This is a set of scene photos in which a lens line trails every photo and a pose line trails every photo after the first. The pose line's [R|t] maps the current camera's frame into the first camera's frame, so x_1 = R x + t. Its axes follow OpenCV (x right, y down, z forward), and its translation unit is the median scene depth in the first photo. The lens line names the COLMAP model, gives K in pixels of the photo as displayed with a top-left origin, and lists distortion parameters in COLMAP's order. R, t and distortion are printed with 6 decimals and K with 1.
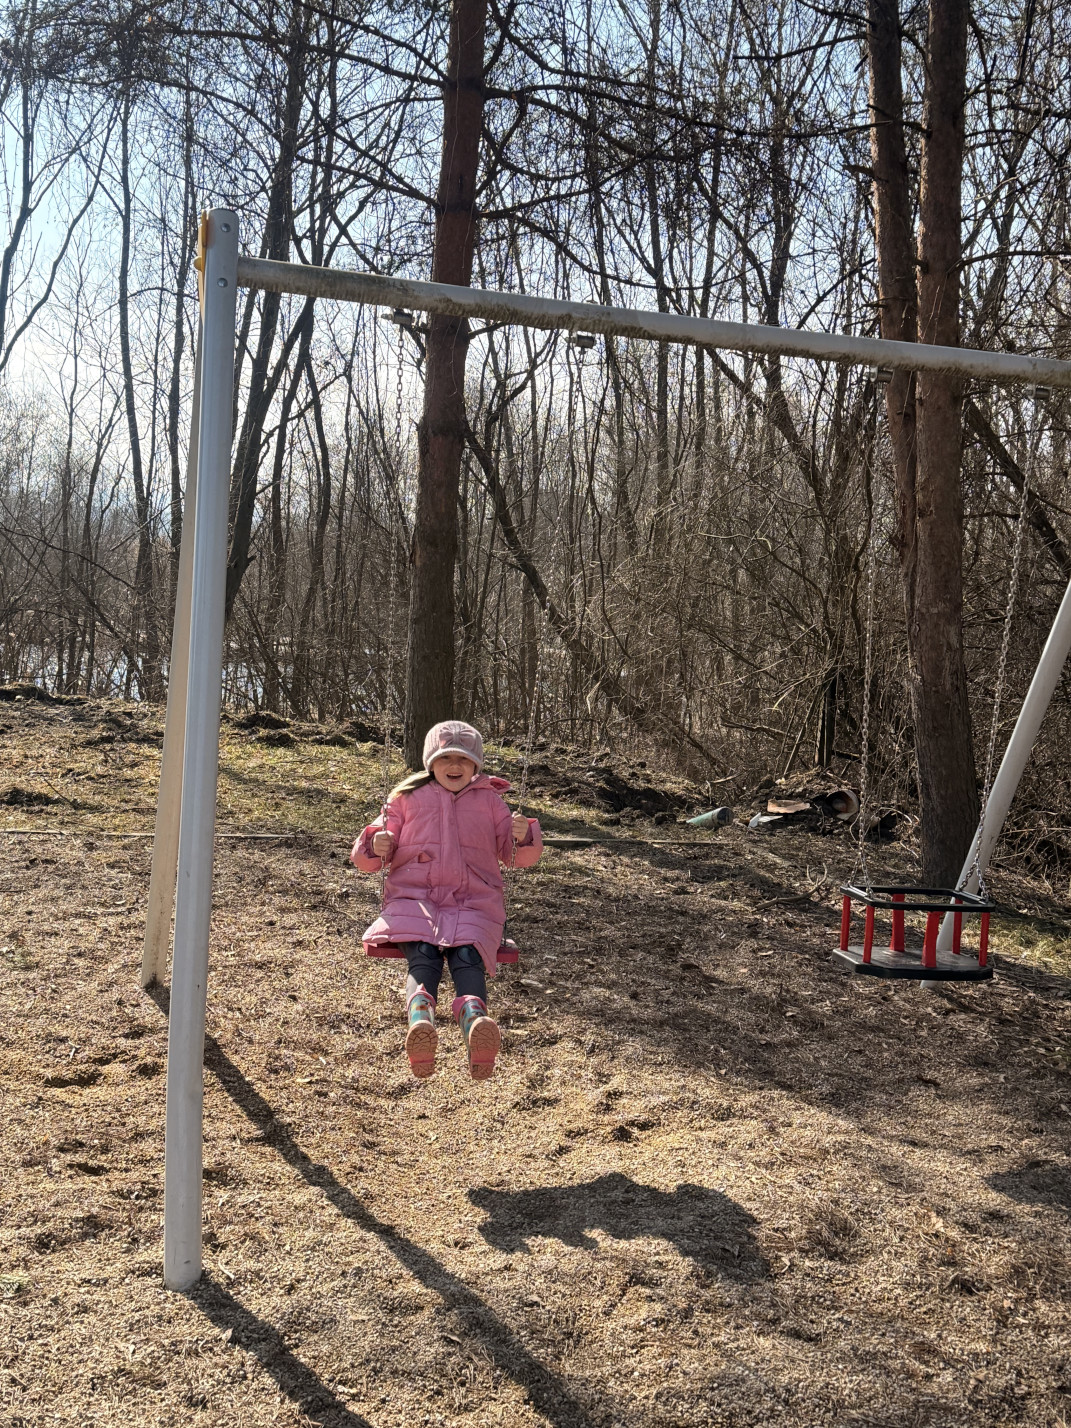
lens RADIAL K [[1675.6, 0, 534.9], [0, 1675.6, 712.6], [0, 0, 1]] dist [-0.082734, 0.000000]
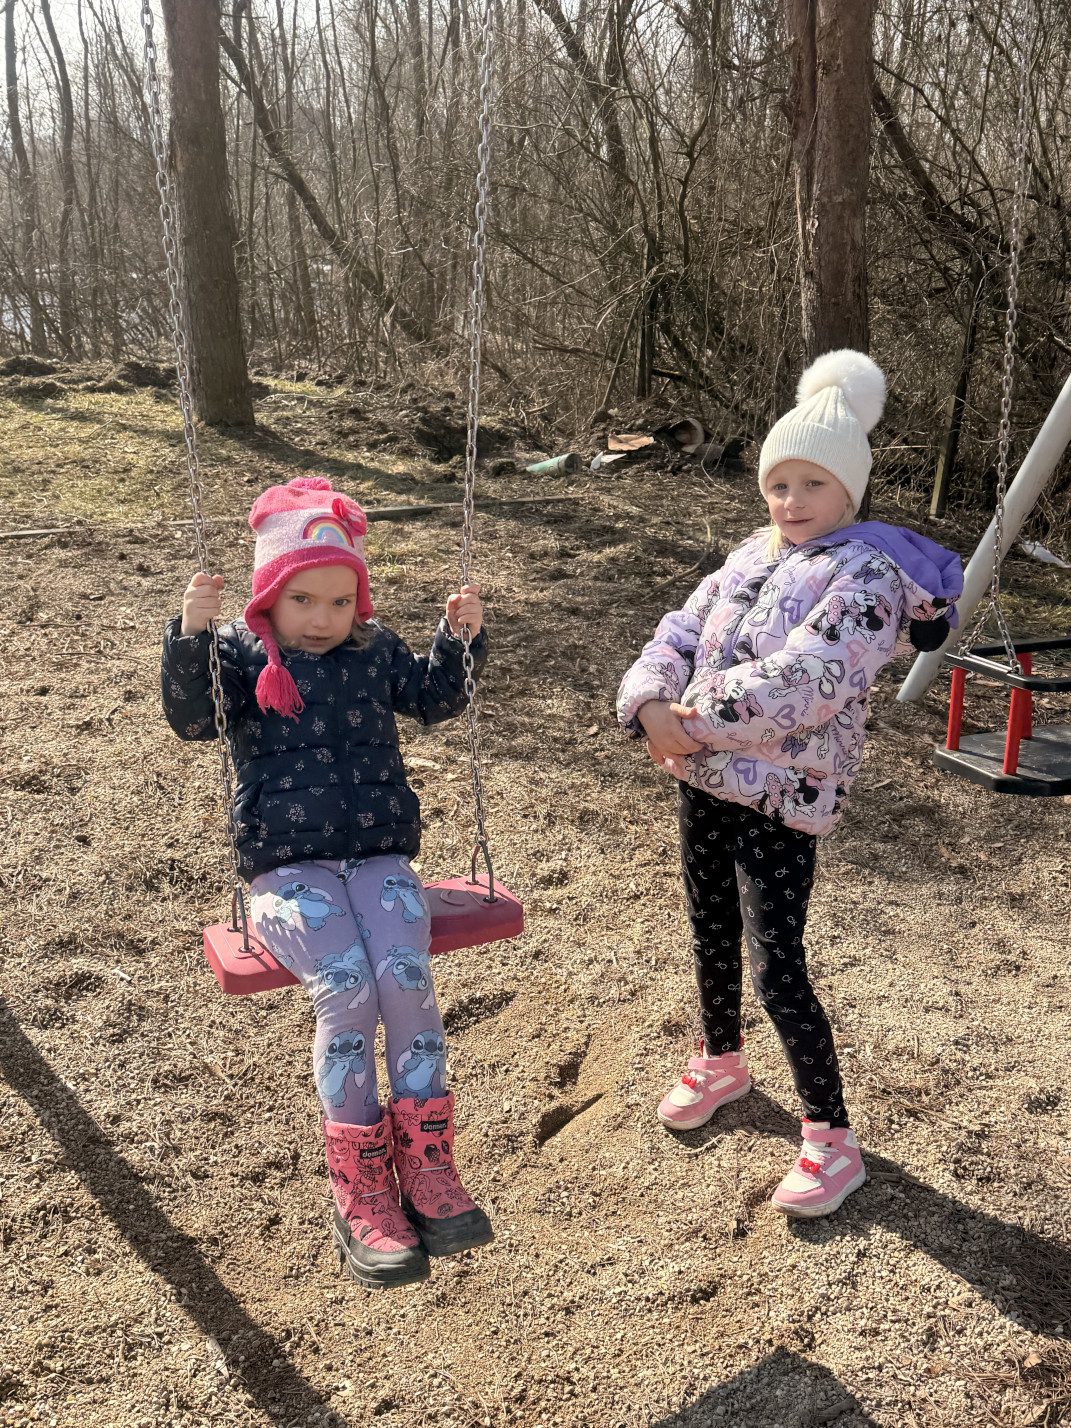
lens RADIAL K [[1420.4, 0, 542.2], [0, 1420.4, 741.4], [0, 0, 1]] dist [0.035661, 0.000000]
pose [[0.985593, -0.091550, 0.142217, -0.019775], [0.047490, 0.956806, 0.286821, -0.011621], [-0.162332, -0.275935, 0.947369, 0.212464]]
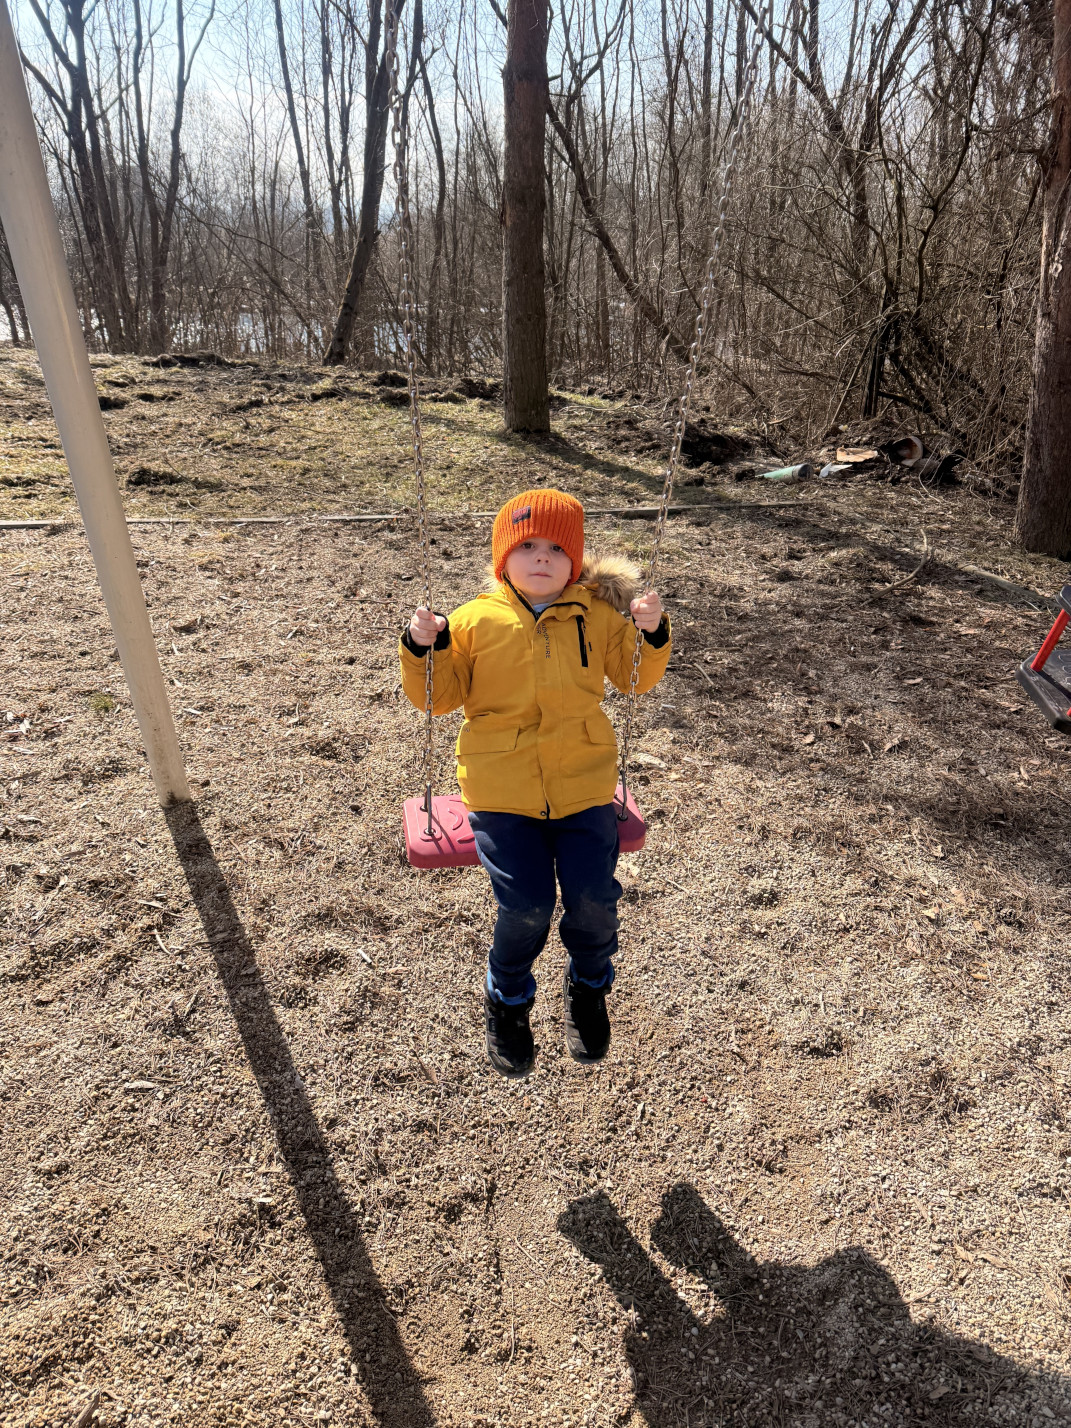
lens RADIAL K [[1028.8, 0, 519.7], [0, 1028.8, 702.4], [0, 0, 1]] dist [0.076759, -0.085542]
pose [[0.996795, -0.009584, -0.079426, -0.013769], [0.034754, 0.946104, 0.321994, -0.015763], [0.072059, -0.323723, 0.943404, 0.273518]]
